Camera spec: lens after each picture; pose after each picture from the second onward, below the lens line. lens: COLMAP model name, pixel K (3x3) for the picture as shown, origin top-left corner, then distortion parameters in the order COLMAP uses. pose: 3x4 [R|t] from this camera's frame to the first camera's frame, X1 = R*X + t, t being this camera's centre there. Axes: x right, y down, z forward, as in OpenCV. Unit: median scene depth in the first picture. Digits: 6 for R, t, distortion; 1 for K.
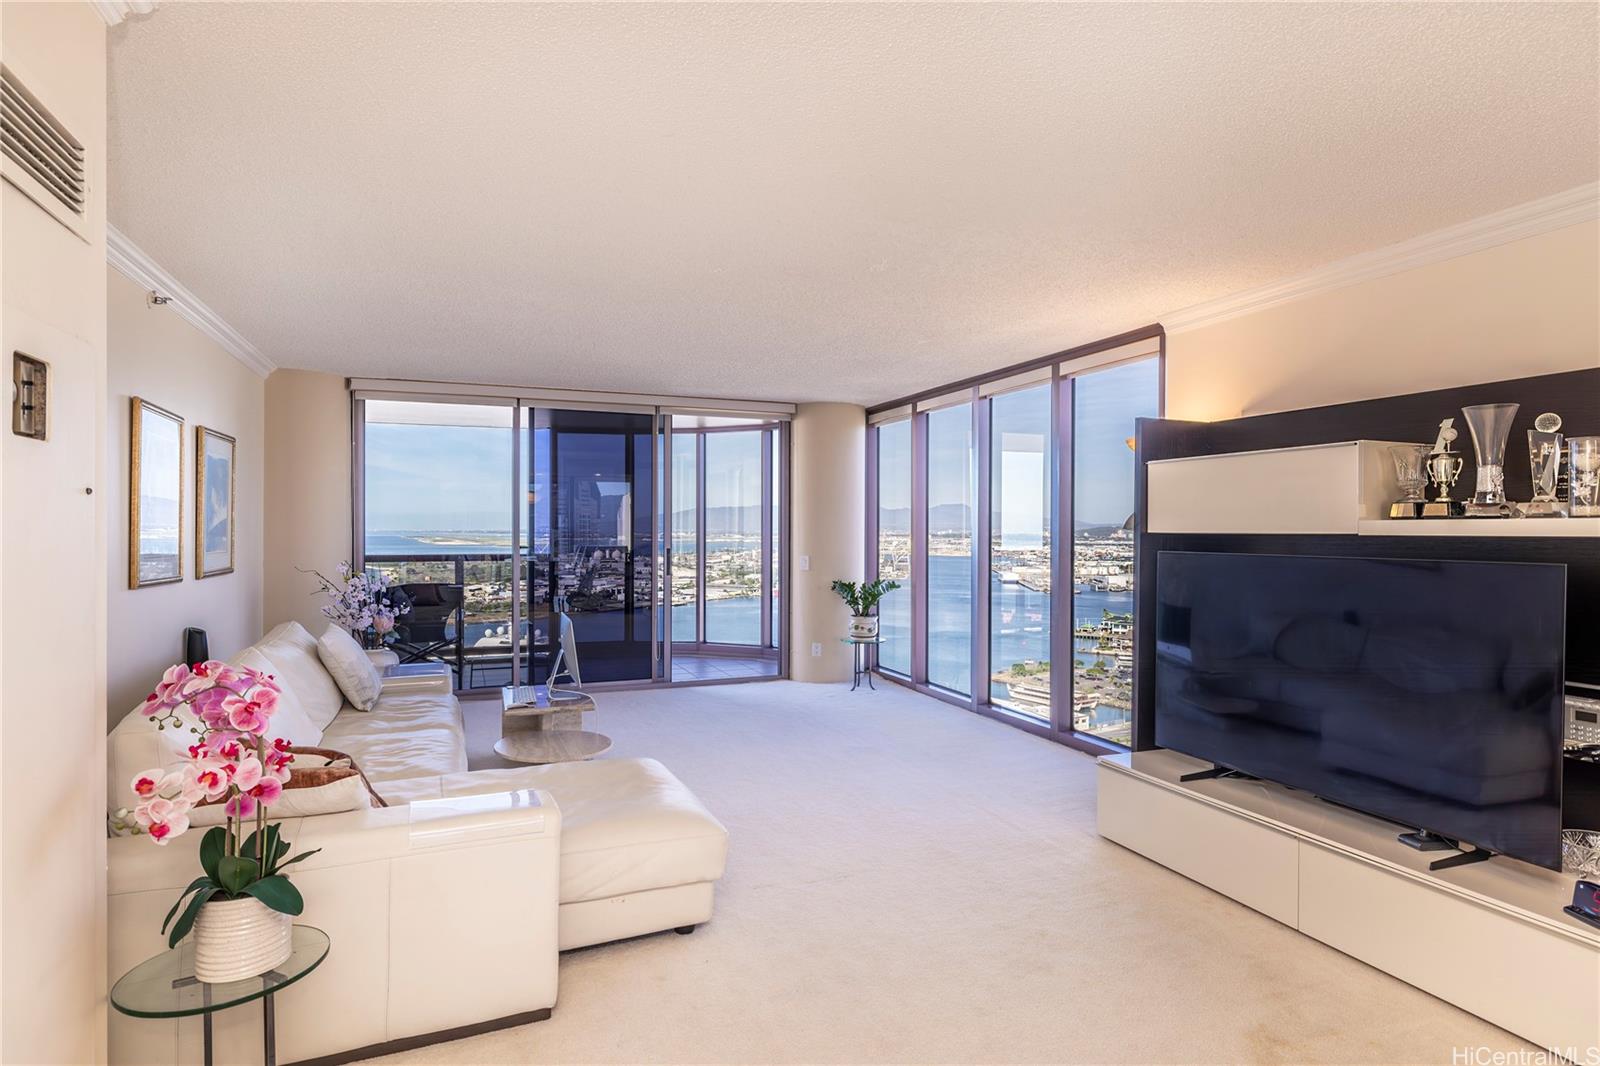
lens RADIAL K [[849.4, 0, 800.0], [0, 849.4, 533.0], [0, 0, 1]] dist [-0.000989, -0.000225]
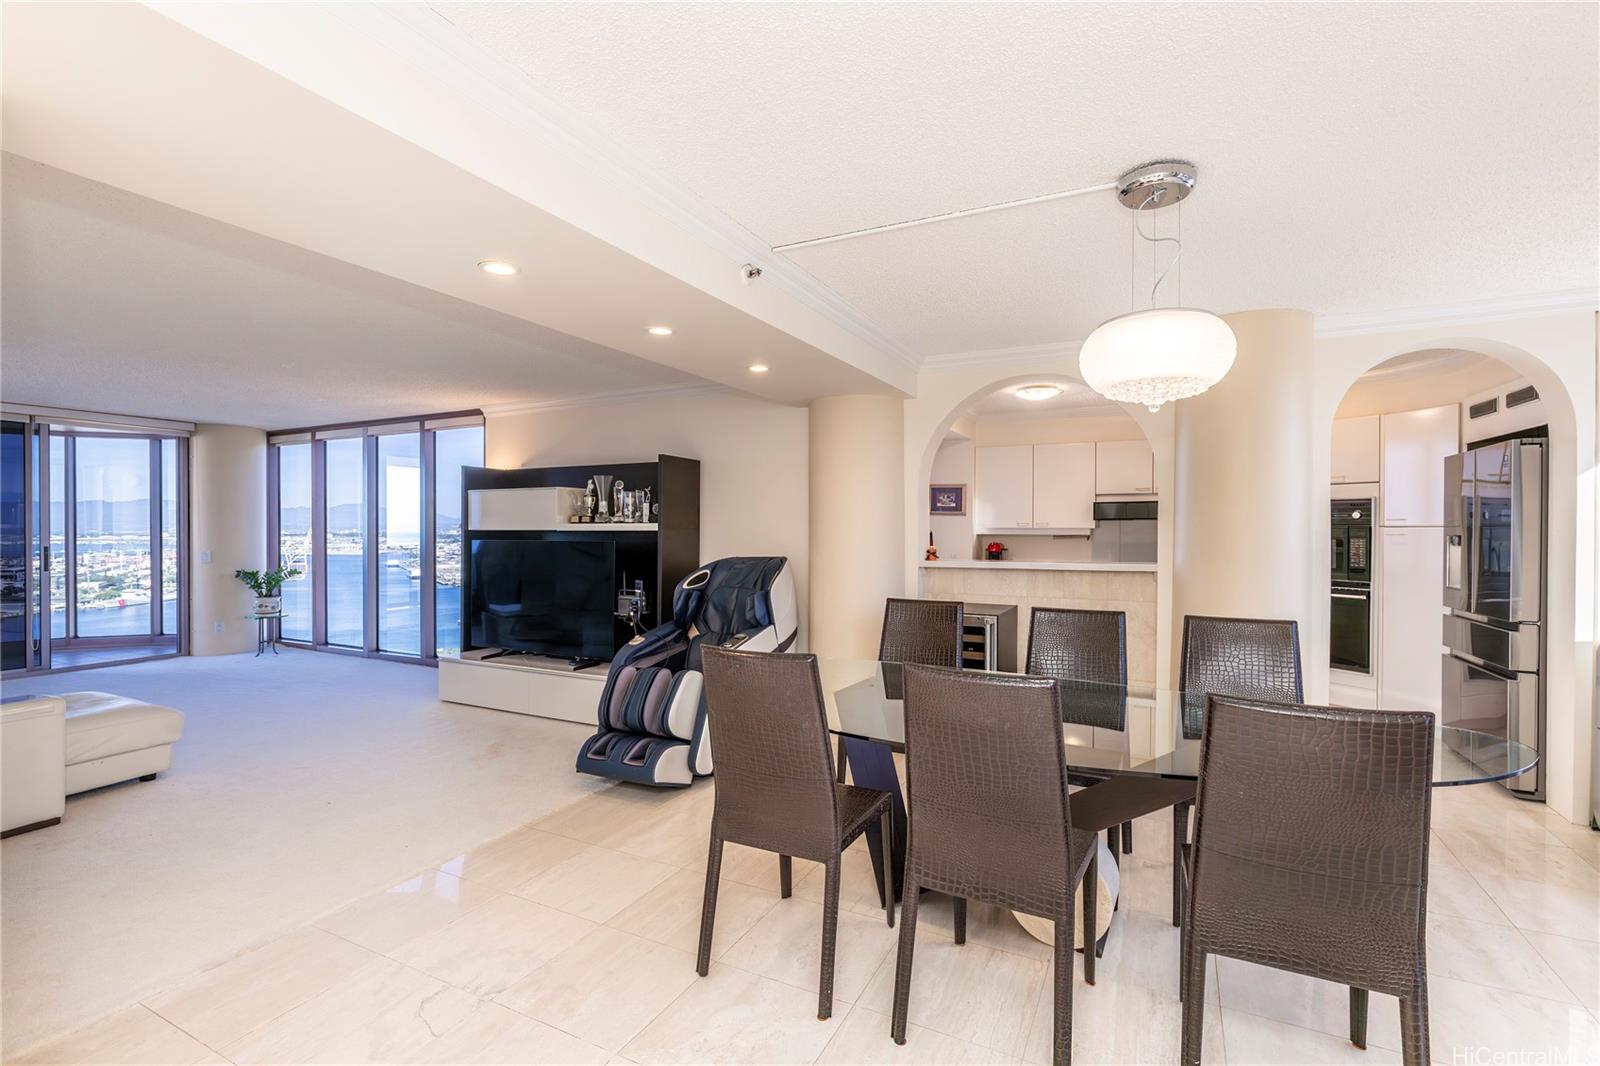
lens RADIAL K [[721.8, 0, 800.0], [0, 721.8, 533.0], [0, 0, 1]] dist [-0.007166, -0.000580]
pose [[0.745330, -0.006929, 0.666659, -0.047880], [0.005262, 0.999976, 0.004510, 0.001645], [-0.666674, 0.000146, 0.745349, -0.337186]]
